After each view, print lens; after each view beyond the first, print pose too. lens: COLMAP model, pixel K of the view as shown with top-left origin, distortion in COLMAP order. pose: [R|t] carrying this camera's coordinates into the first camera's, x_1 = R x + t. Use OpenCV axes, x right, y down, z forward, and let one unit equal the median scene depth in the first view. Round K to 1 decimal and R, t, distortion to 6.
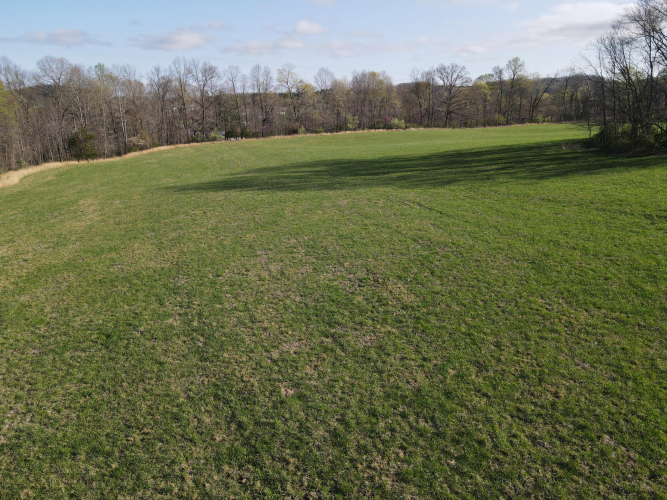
lens RADIAL K [[477.3, 0, 333.2], [0, 477.3, 241.0], [0, 0, 1]] dist [0.003174, 0.003535]
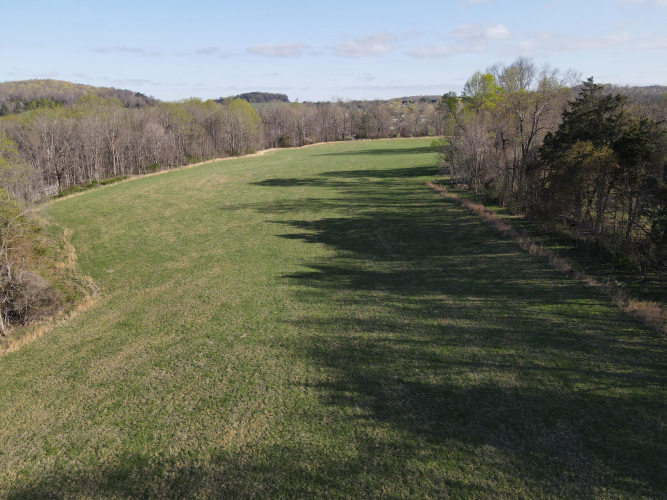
lens RADIAL K [[492.8, 0, 332.9], [0, 492.8, 252.6], [0, 0, 1]] dist [0.001167, 0.025689]
pose [[0.932460, 0.099135, -0.347406, 0.406596], [-0.094942, 0.995057, 0.029119, 0.174498], [0.348576, 0.005831, 0.937262, -0.817112]]
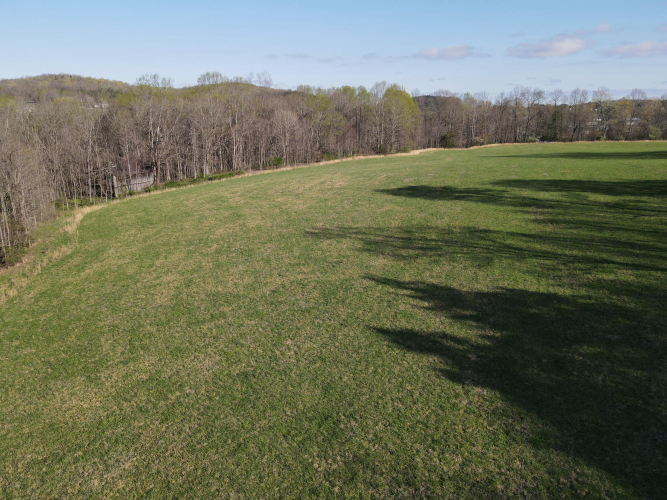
lens RADIAL K [[492.8, 0, 332.9], [0, 492.8, 252.6], [0, 0, 1]] dist [0.001167, 0.025689]
pose [[0.764778, 0.184219, -0.617396, 0.282665], [-0.184945, 0.980694, 0.063526, 0.137298], [0.617179, 0.065601, 0.784084, -0.534592]]
